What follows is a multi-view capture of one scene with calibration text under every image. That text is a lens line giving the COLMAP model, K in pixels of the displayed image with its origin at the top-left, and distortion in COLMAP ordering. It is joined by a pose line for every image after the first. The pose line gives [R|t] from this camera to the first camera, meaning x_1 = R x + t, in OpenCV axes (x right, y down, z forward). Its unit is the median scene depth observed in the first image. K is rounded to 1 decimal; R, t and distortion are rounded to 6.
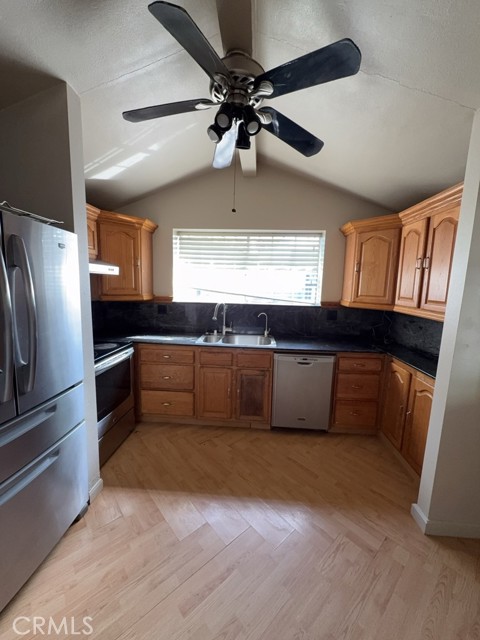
lens RADIAL K [[253.3, 0, 241.6], [0, 253.3, 319.6], [0, 0, 1]] dist [-0.003216, -0.000330]
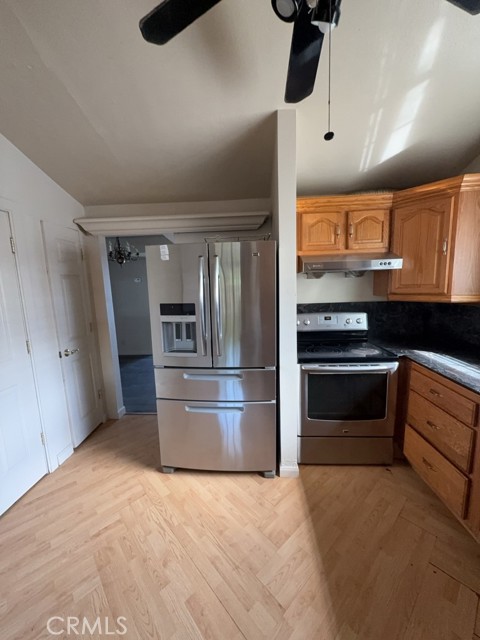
lens RADIAL K [[253.3, 0, 240.1], [0, 253.3, 321.3], [0, 0, 1]] dist [-0.003216, -0.000330]
pose [[0.002816, 0.112069, -0.993696, 0.319892], [-0.100923, 0.988659, 0.111215, -0.052102], [0.994890, 0.099973, 0.014094, 0.514080]]
